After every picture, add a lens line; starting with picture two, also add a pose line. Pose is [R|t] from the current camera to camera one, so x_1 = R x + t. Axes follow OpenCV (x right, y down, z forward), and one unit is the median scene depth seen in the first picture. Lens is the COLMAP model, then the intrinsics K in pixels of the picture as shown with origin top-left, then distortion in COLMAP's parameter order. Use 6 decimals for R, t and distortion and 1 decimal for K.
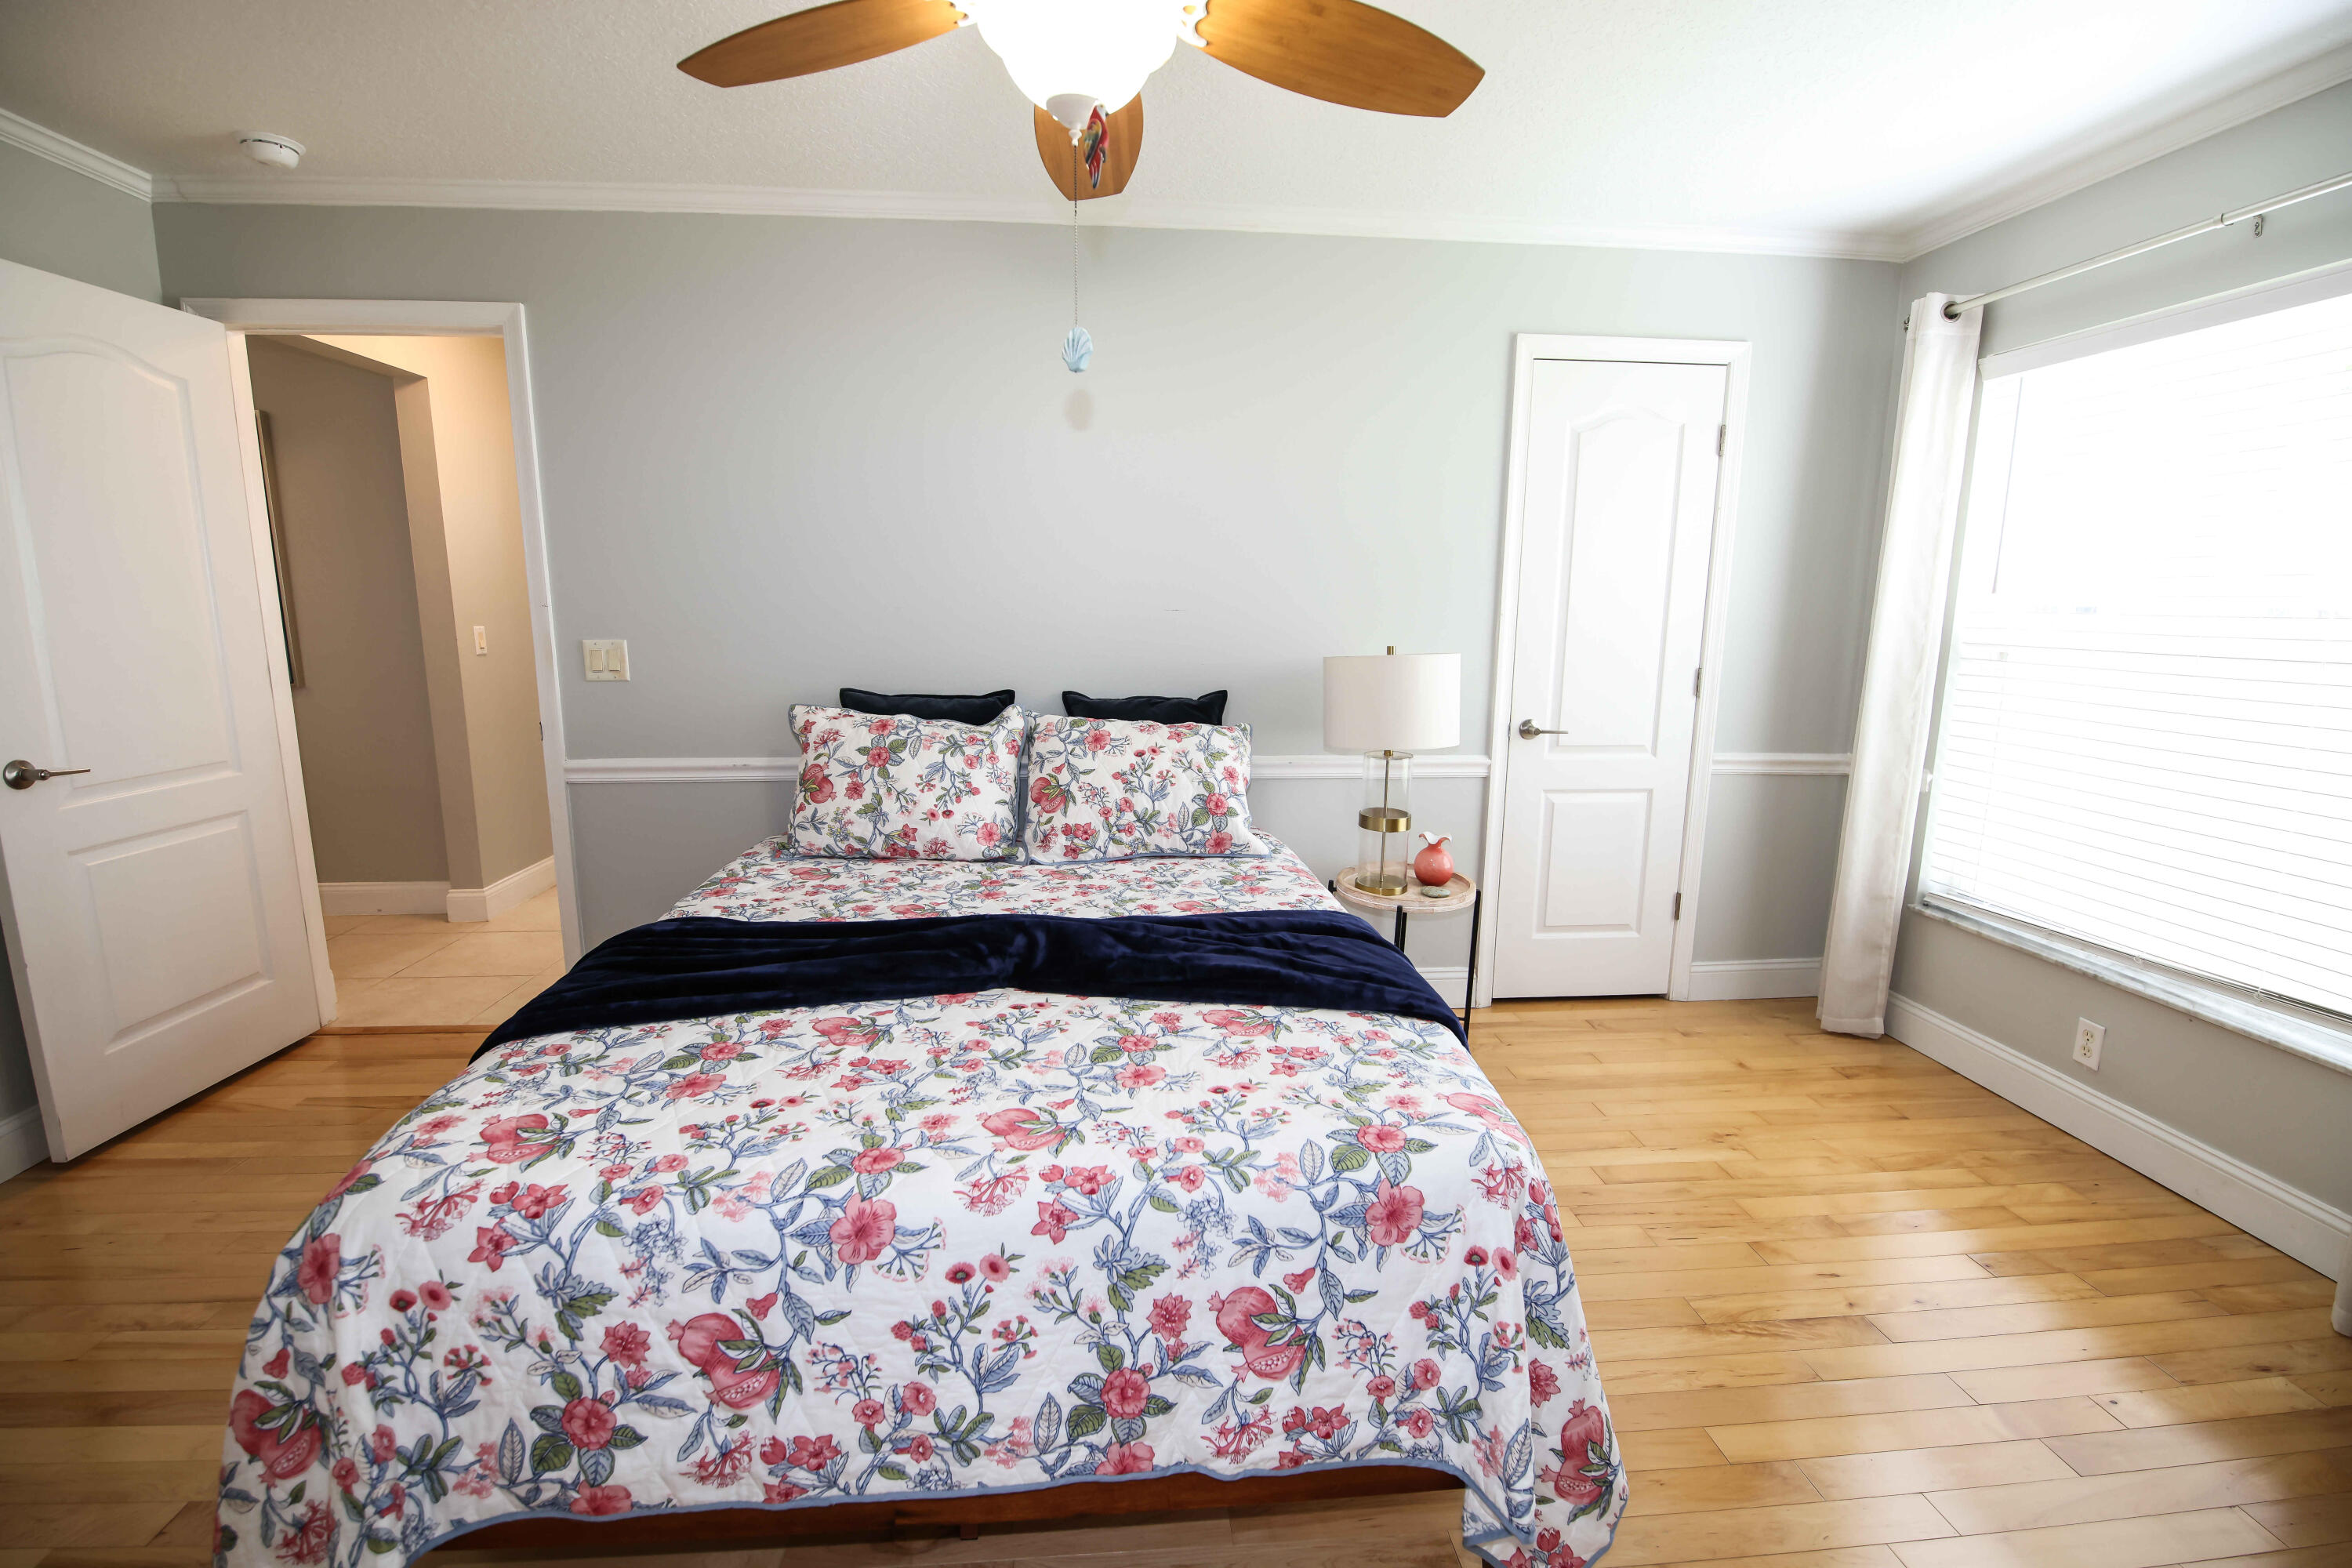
lens RADIAL K [[1016.5, 0, 1167.4], [0, 1016.5, 771.4], [0, 0, 1]] dist [0.001709, -0.014433]
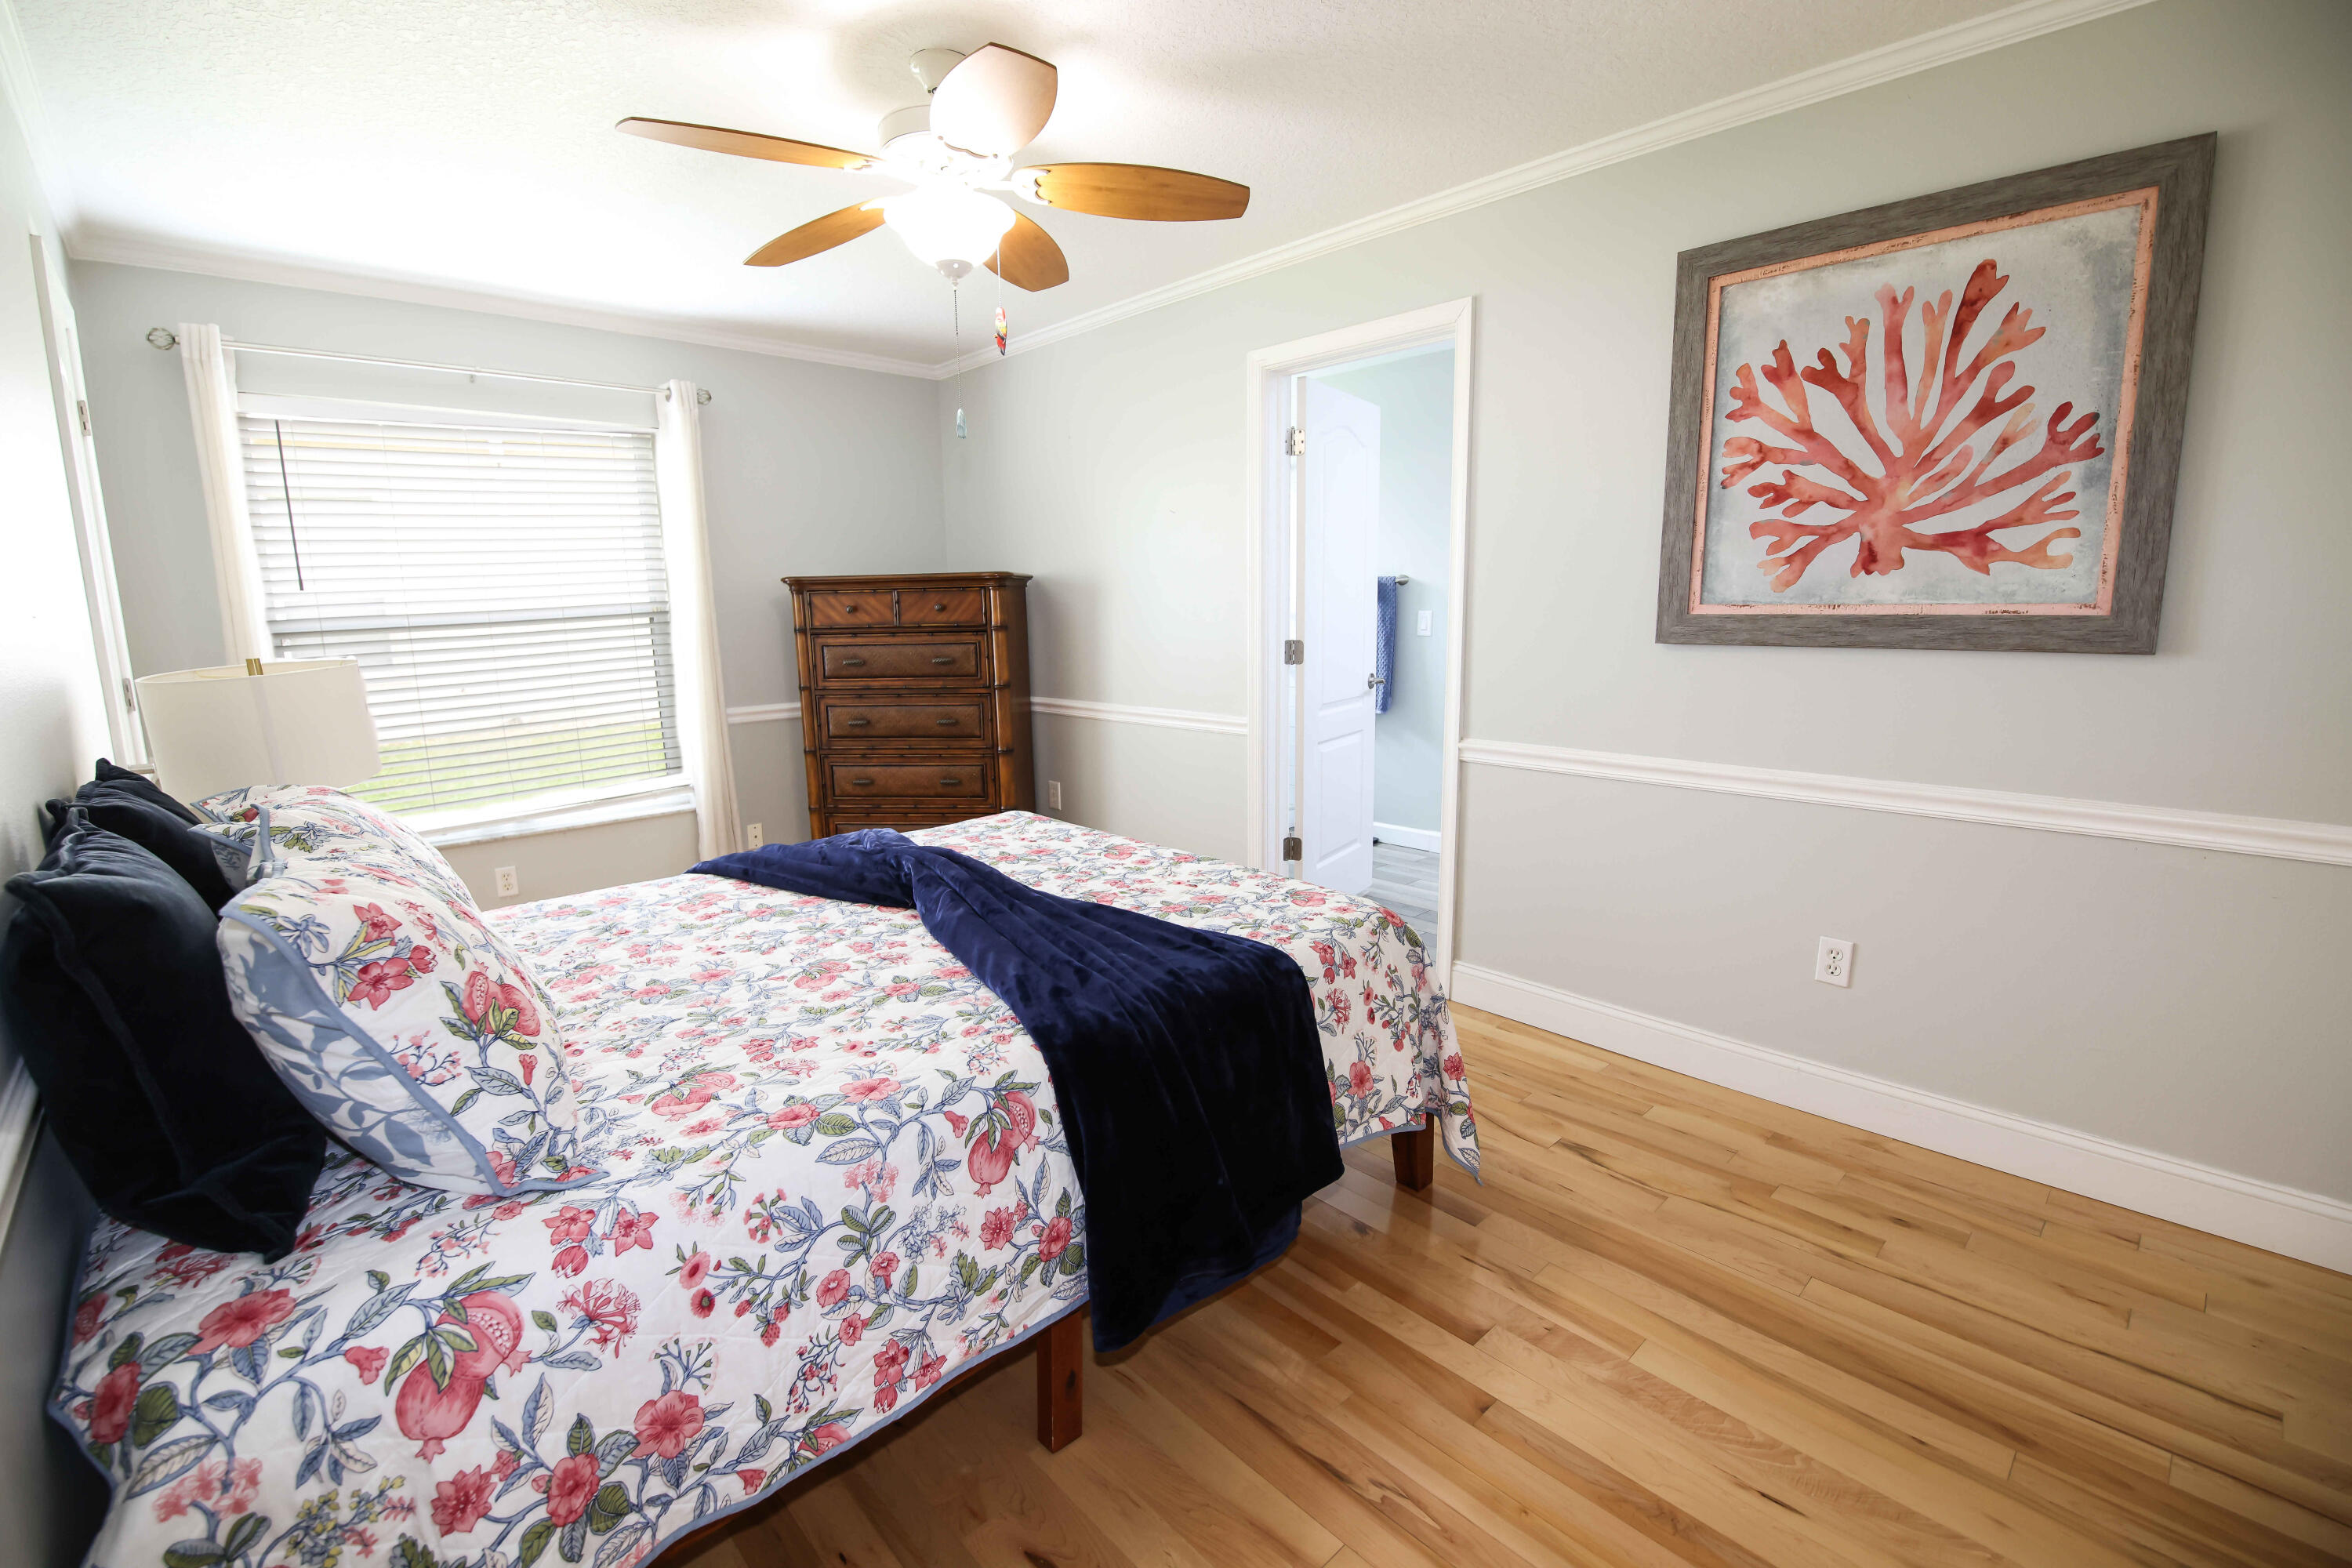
lens RADIAL K [[1016.5, 0, 1167.4], [0, 1016.5, 771.4], [0, 0, 1]] dist [0.001709, -0.014433]
pose [[-0.630183, -0.126165, 0.766128, -0.987330], [0.134251, 0.954144, 0.267557, -0.188500], [-0.764752, 0.271463, -0.584347, 1.180686]]
